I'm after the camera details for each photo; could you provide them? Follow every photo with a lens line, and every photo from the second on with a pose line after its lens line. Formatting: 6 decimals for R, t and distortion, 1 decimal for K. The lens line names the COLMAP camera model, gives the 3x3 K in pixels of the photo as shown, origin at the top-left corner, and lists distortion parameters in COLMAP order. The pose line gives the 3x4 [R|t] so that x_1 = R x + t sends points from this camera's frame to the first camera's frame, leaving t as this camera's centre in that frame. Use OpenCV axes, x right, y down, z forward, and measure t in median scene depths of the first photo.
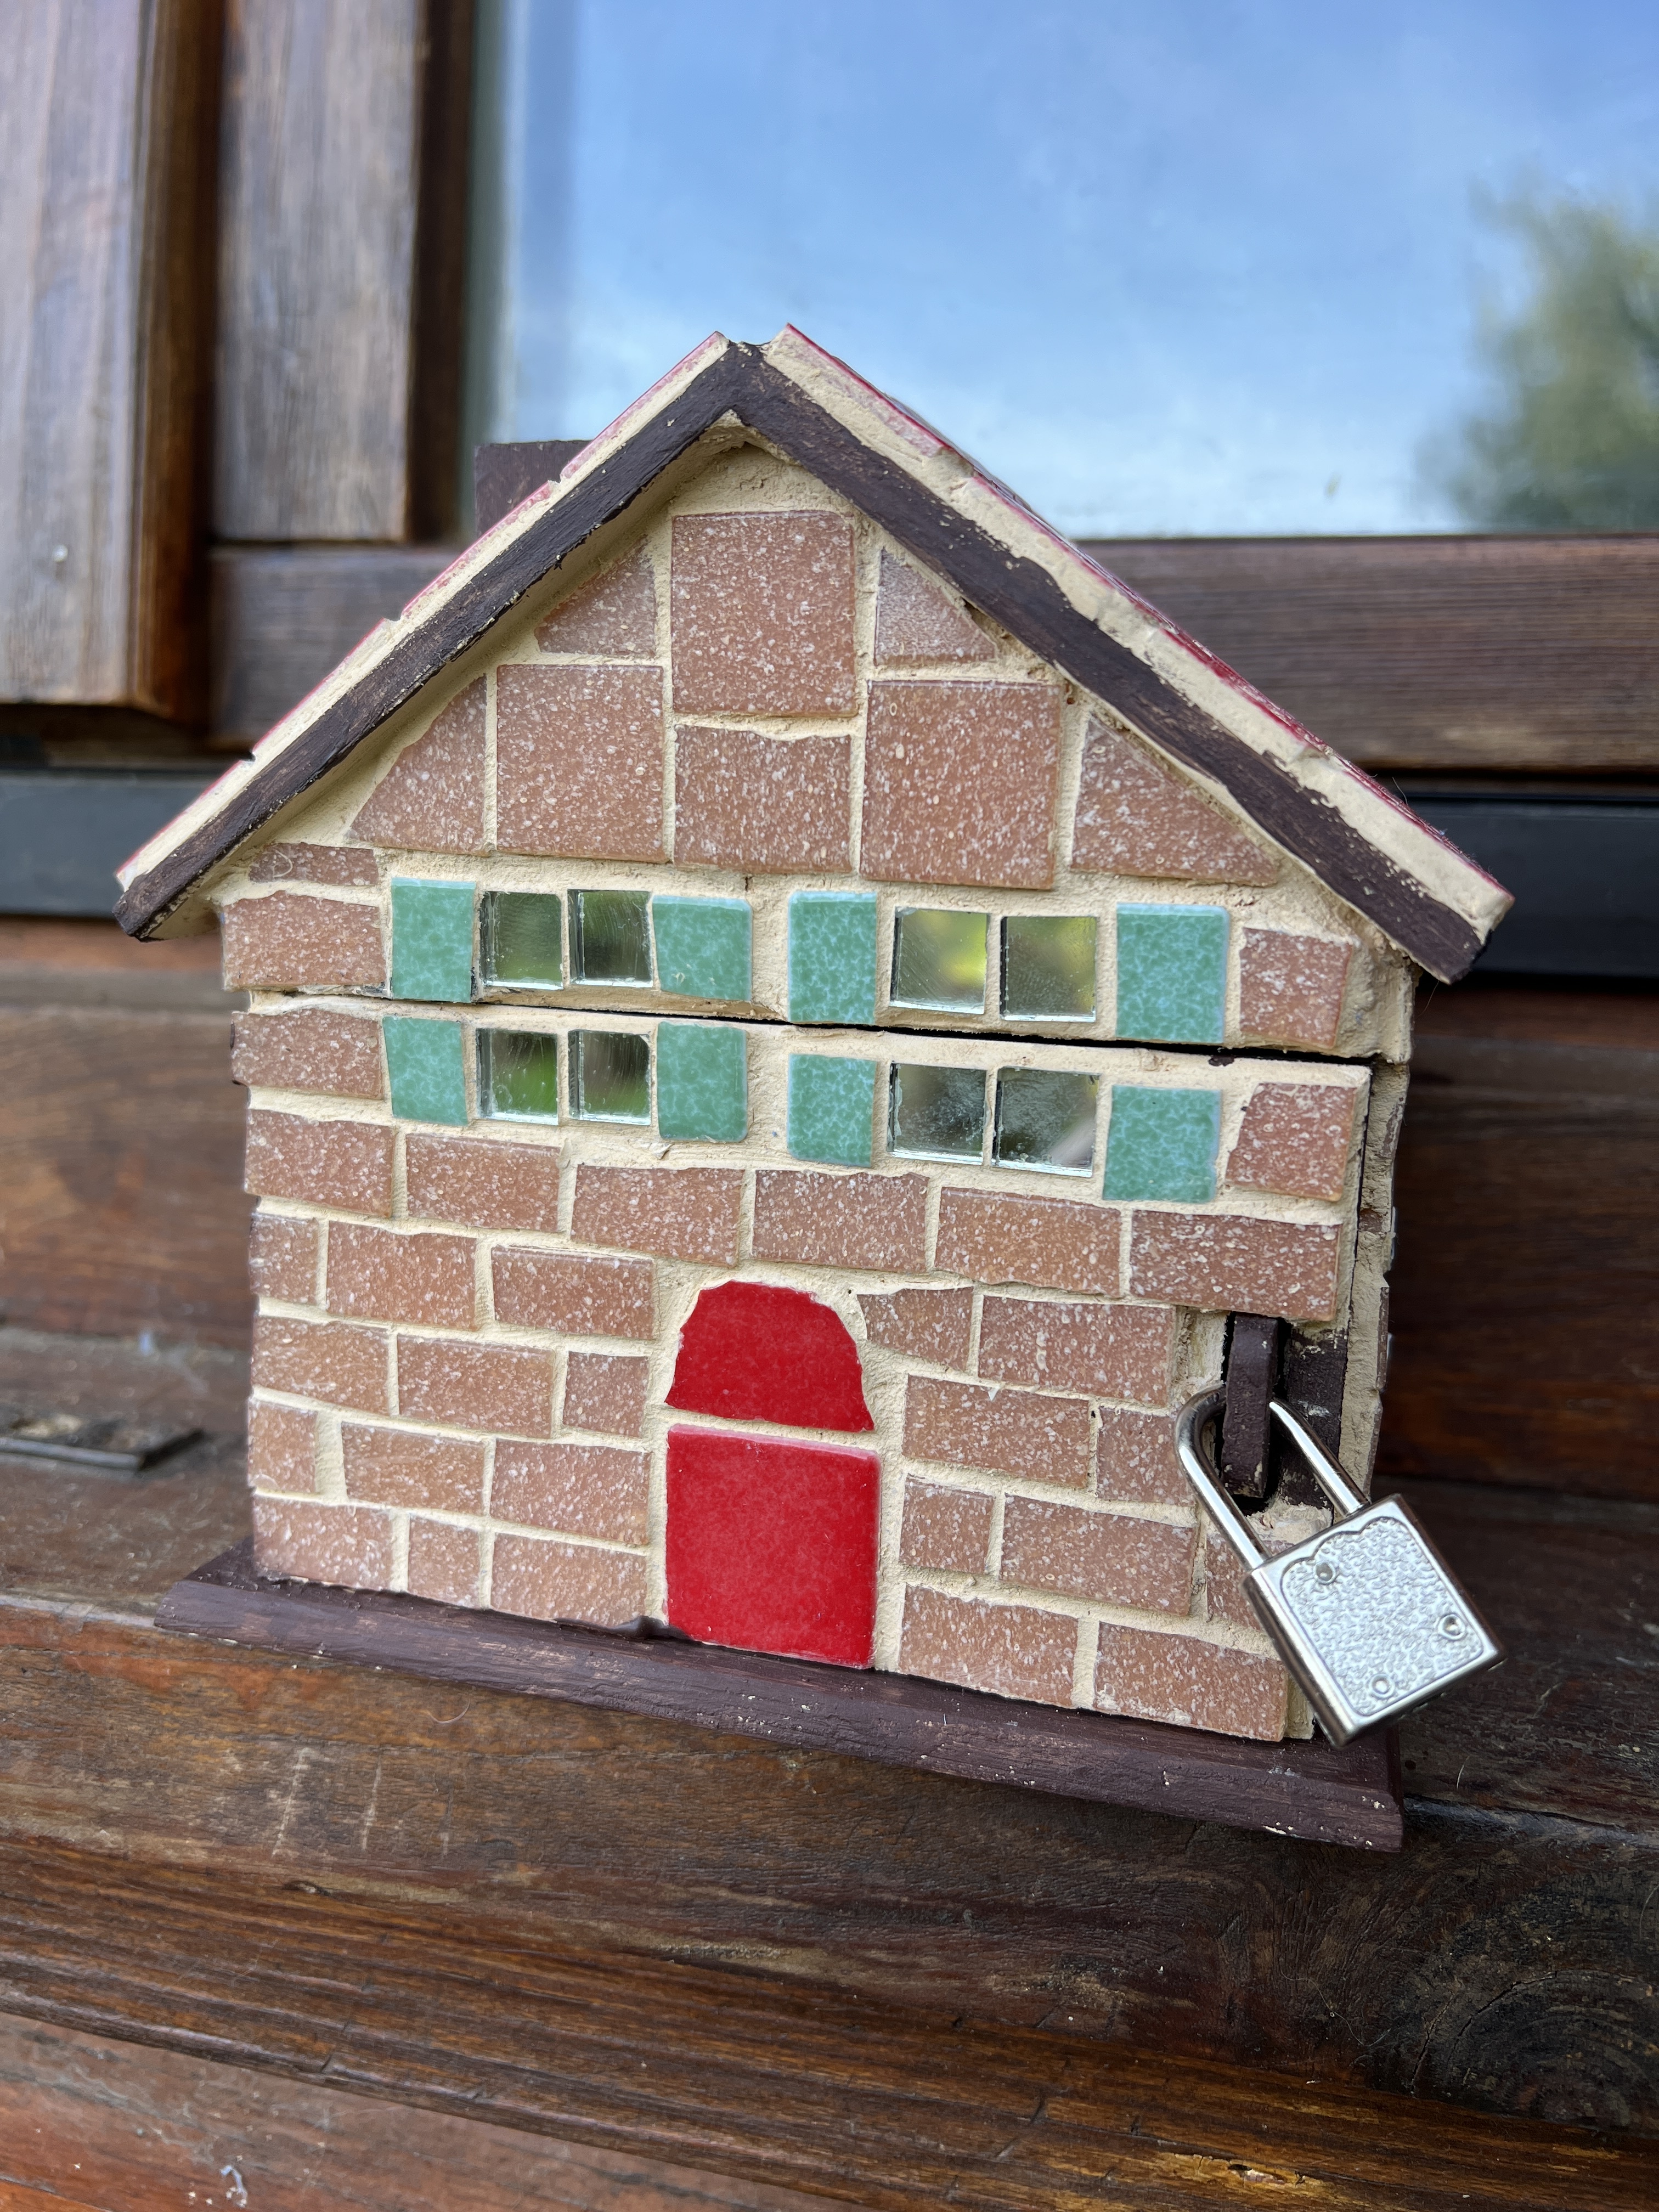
lens RADIAL K [[1687.3, 0, 828.2], [0, 1687.3, 1138.3], [0, 0, 1]] dist [0.005292, -0.013682]
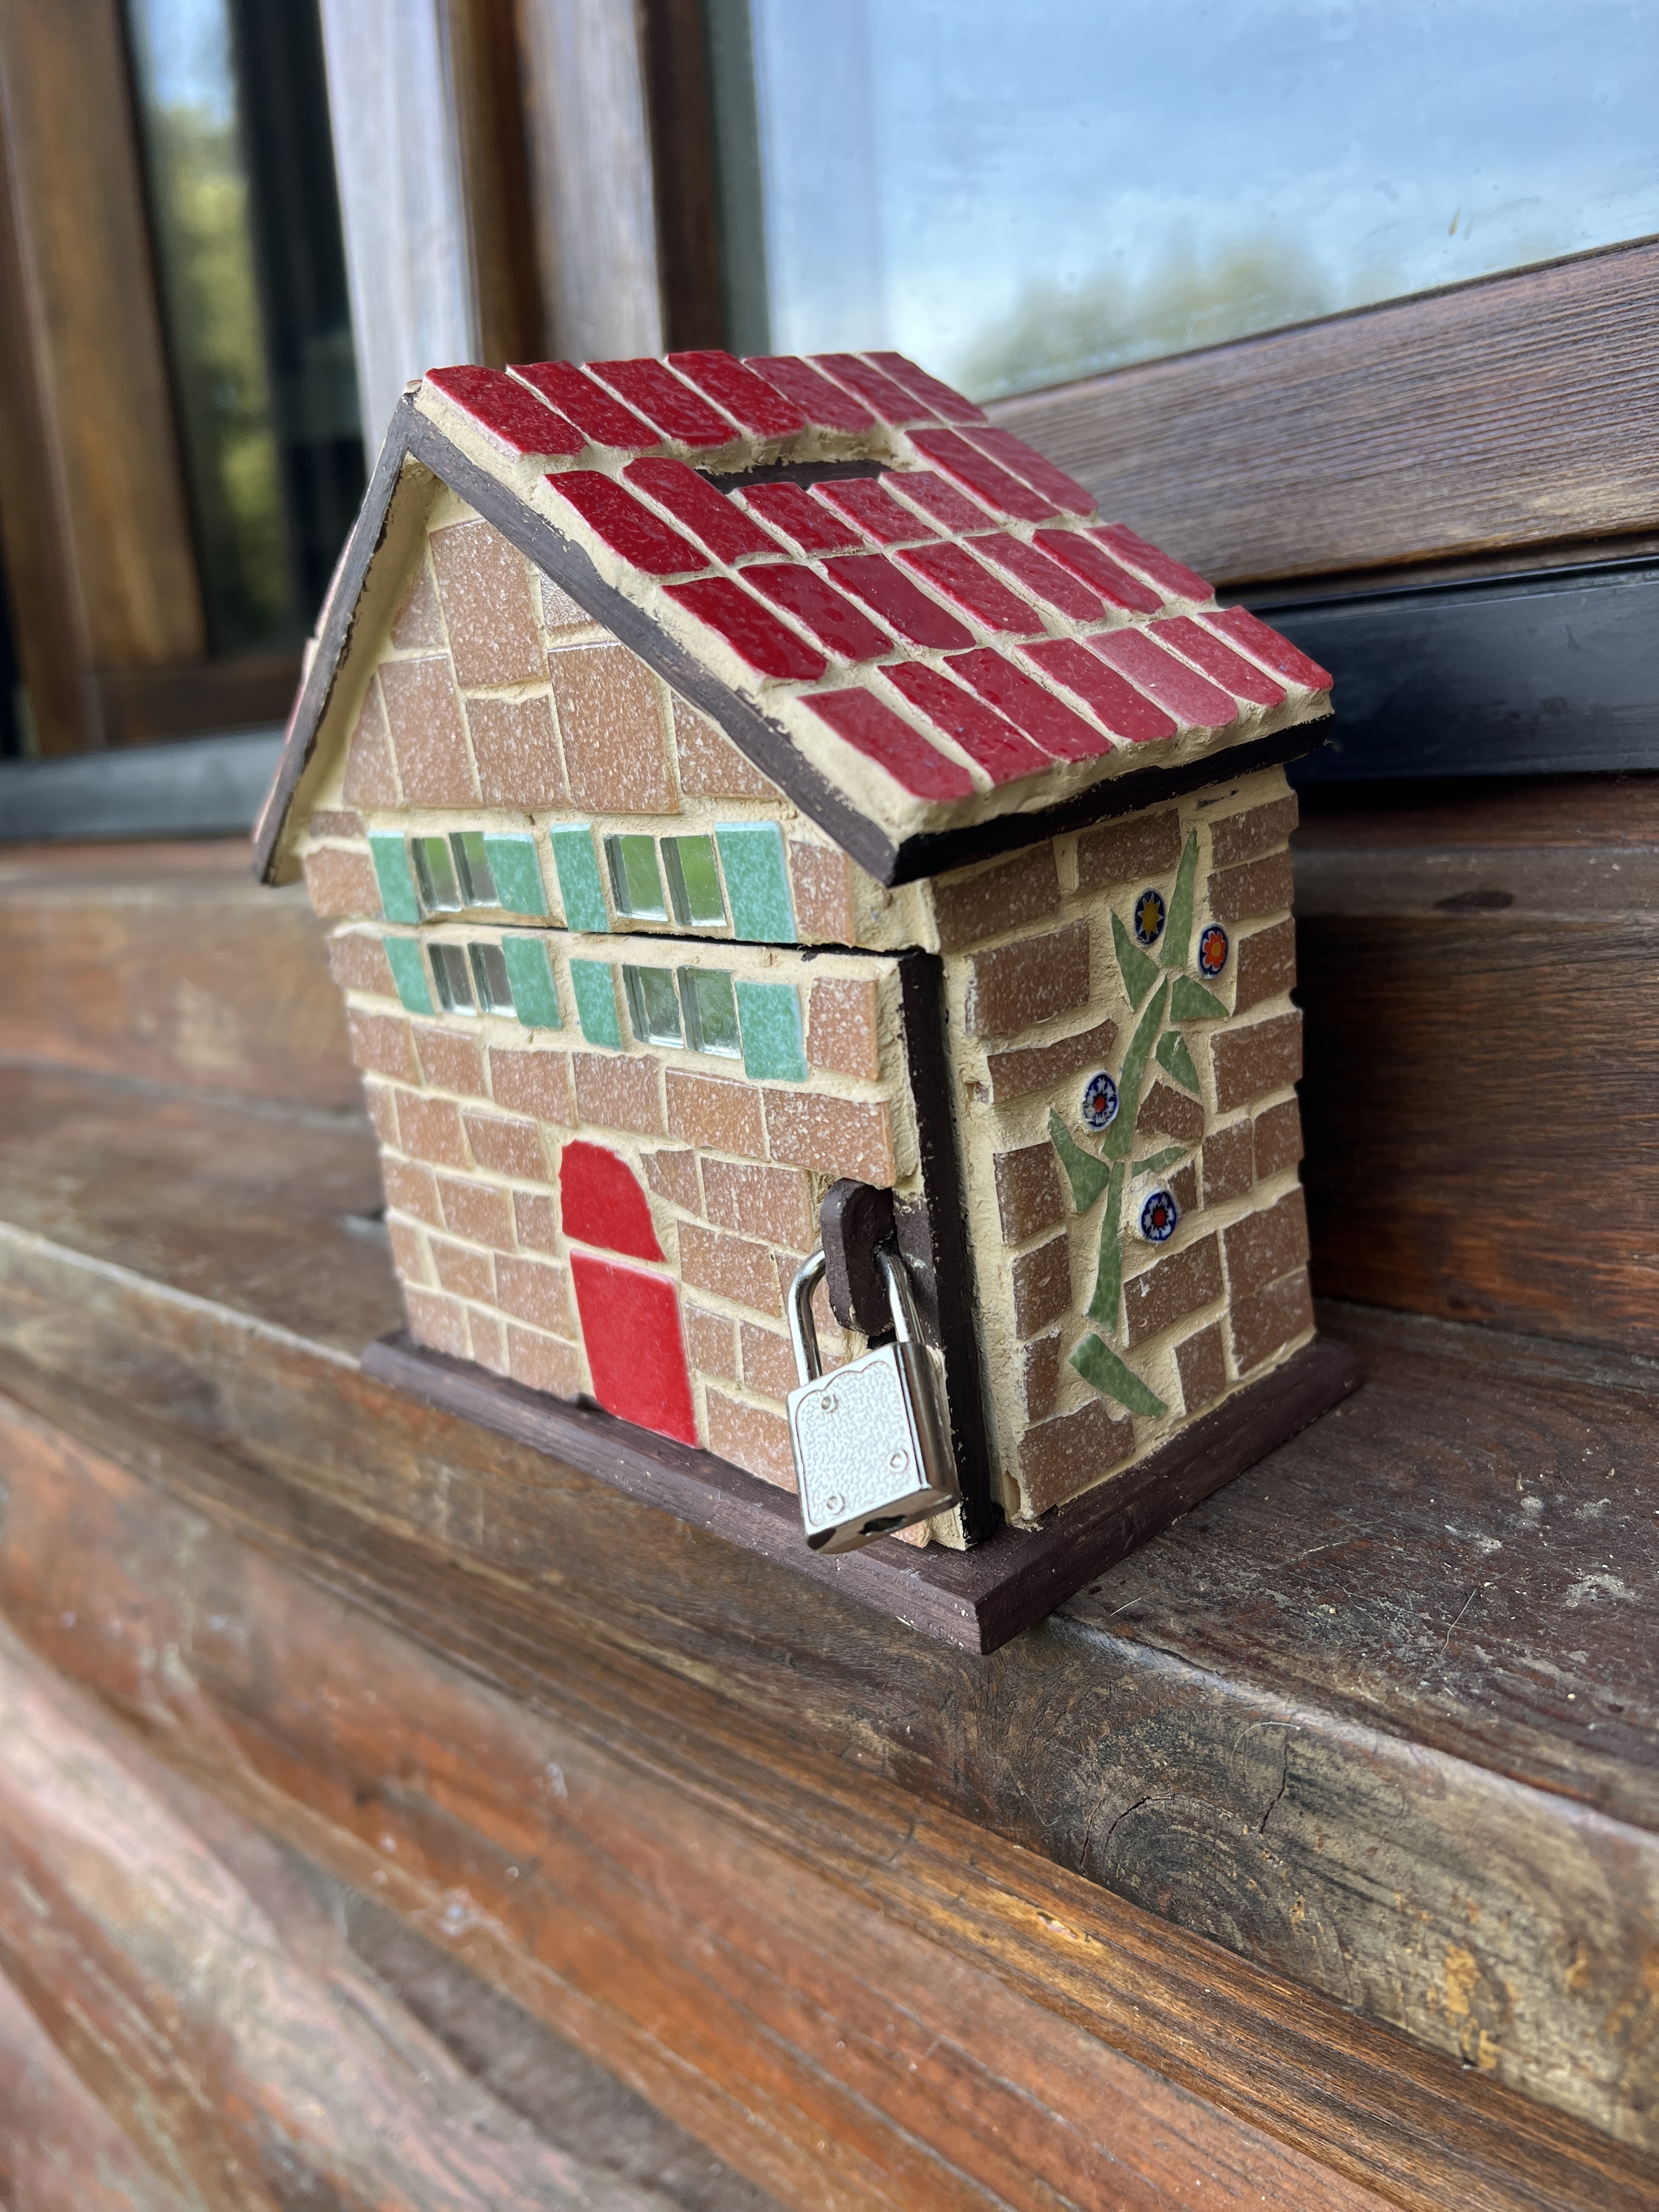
lens RADIAL K [[1660.7, 0, 835.9], [0, 1660.7, 1133.2], [0, 0, 1]] dist [0.067100, -0.161629]
pose [[0.861569, 0.008075, -0.507576, 0.745528], [0.057734, 0.991827, 0.113777, -0.049522], [0.504346, -0.127332, 0.854062, 0.043314]]
